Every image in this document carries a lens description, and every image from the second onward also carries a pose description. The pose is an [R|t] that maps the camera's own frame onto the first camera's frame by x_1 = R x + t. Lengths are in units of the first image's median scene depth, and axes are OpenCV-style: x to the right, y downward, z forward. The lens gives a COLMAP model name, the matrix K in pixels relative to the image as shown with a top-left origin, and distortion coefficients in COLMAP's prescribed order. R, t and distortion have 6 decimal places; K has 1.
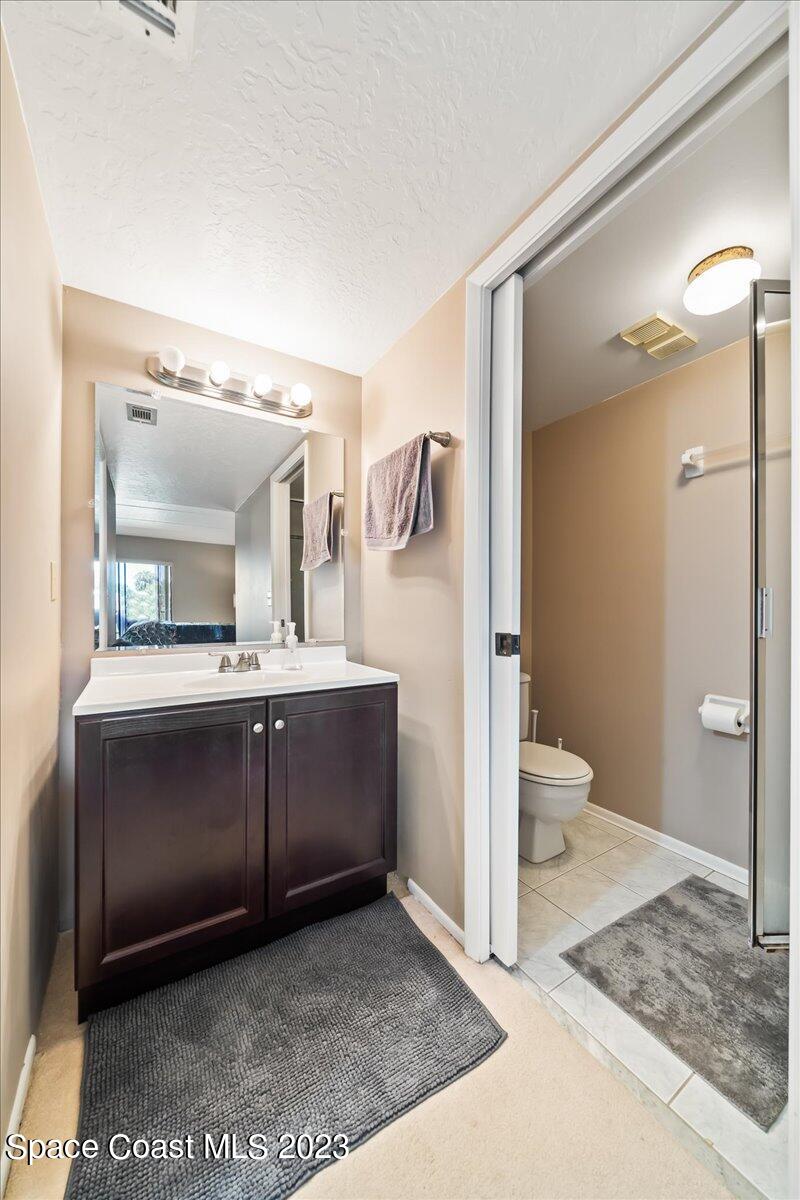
lens RADIAL K [[421.9, 0, 408.1], [0, 421.9, 605.0], [0, 0, 1]] dist [0.002427, -0.000238]
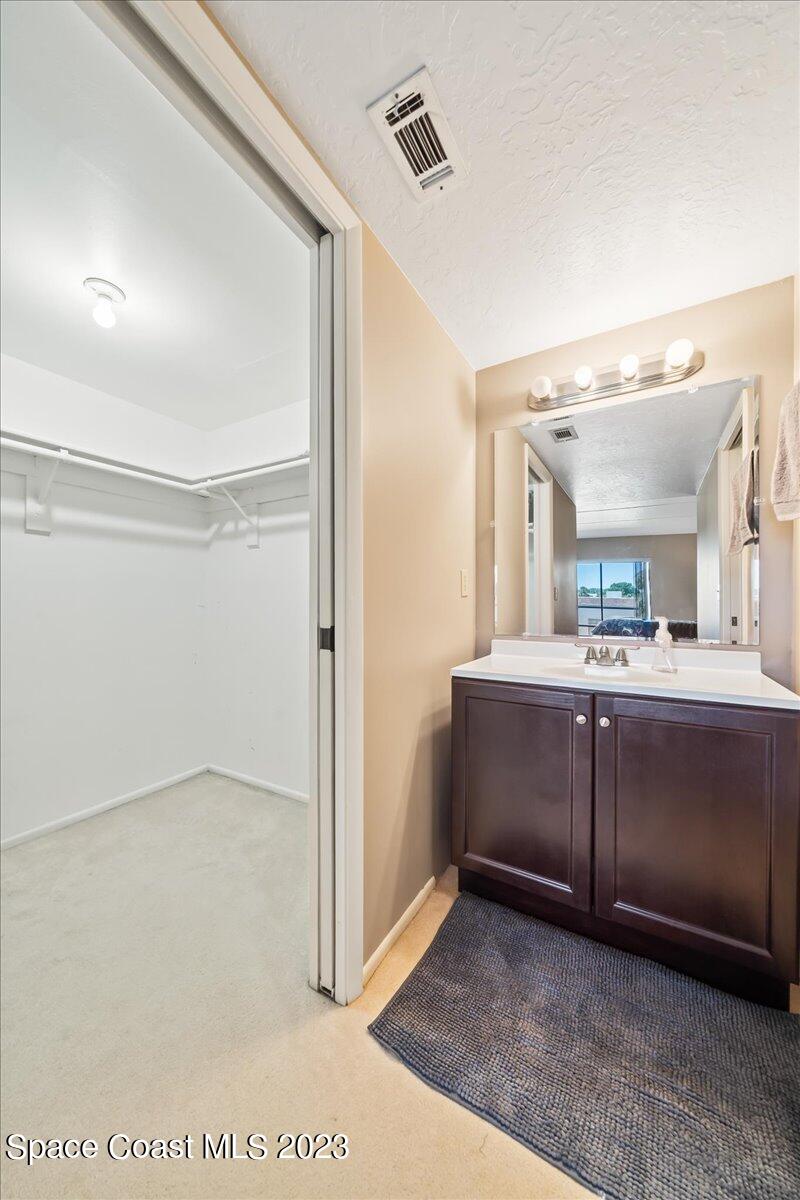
lens RADIAL K [[421.9, 0, 407.5], [0, 421.9, 601.9], [0, 0, 1]] dist [0.002427, -0.000238]
pose [[0.466471, 0.000215, -0.884536, 0.293811], [0.003503, 0.999992, 0.002090, 0.003308], [0.884530, -0.004073, 0.466466, 0.130351]]
